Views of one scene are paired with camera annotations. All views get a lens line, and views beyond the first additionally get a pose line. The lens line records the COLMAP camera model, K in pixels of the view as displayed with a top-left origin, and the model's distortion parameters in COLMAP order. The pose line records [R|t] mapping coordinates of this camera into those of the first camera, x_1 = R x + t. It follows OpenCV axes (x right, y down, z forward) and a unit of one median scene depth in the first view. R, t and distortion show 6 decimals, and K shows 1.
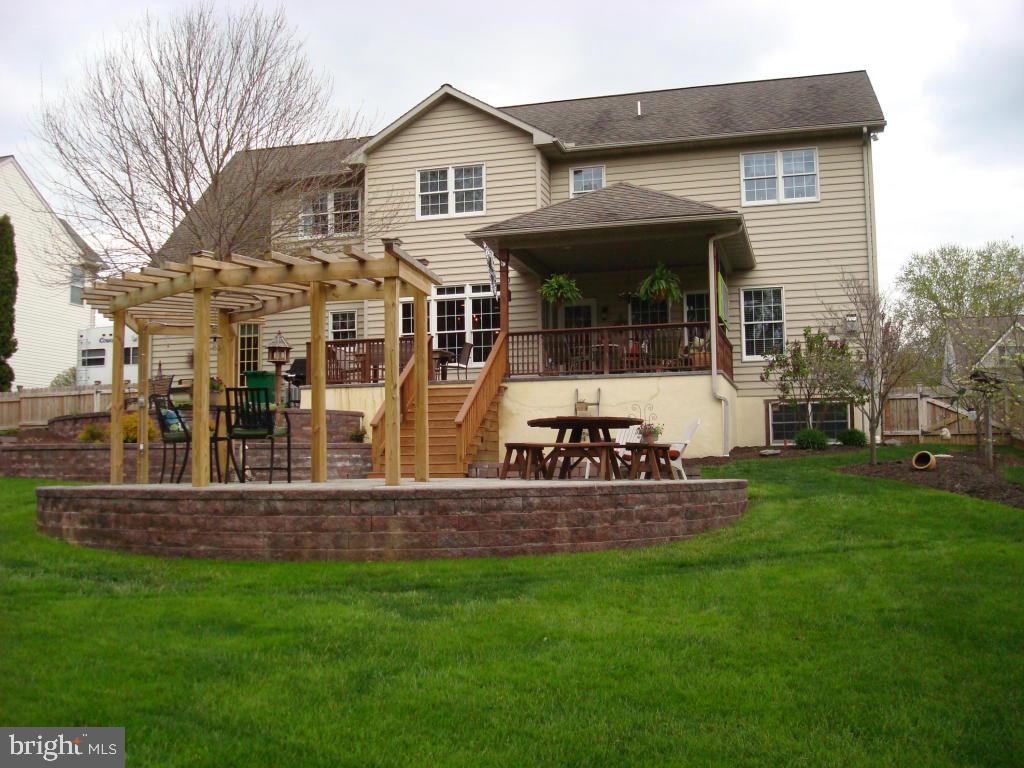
lens RADIAL K [[1046.6, 0, 512.0], [0, 1046.6, 384.2], [0, 0, 1]] dist [-0.128915, 0.000000]
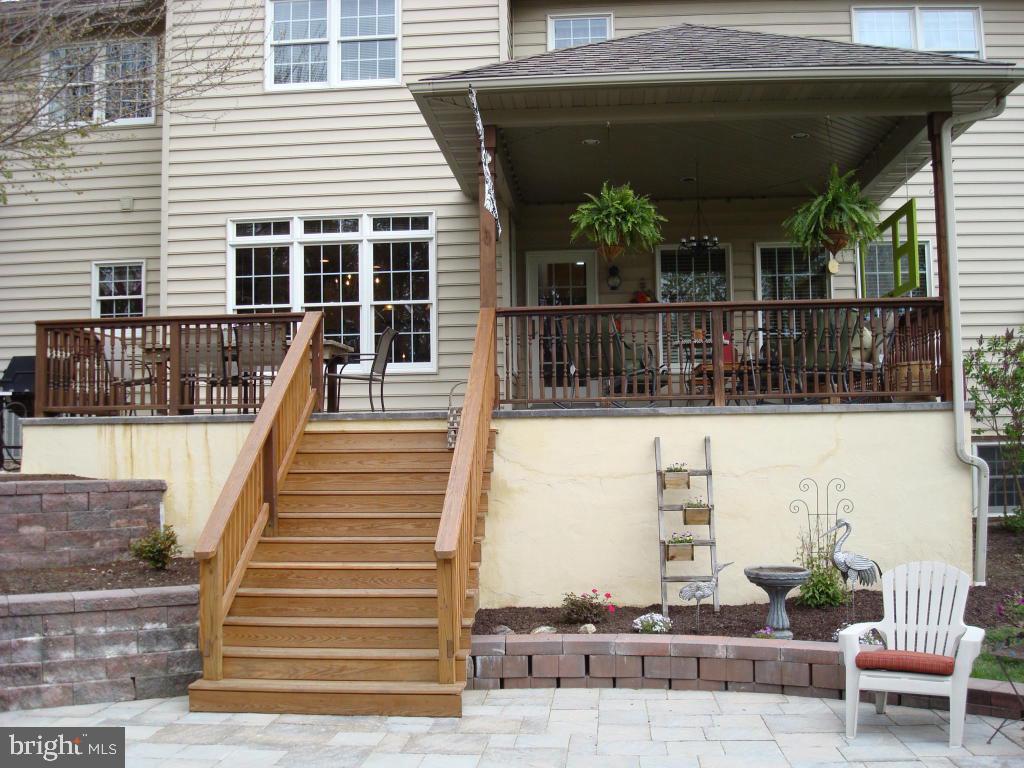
lens RADIAL K [[1046.6, 0, 510.6], [0, 1046.6, 409.9], [0, 0, 1]] dist [-0.128915, 0.000000]
pose [[0.979505, 0.005653, 0.201340, -0.078651], [-0.014899, 0.998901, 0.044438, -0.022937], [-0.200867, -0.046527, 0.978513, 0.490729]]
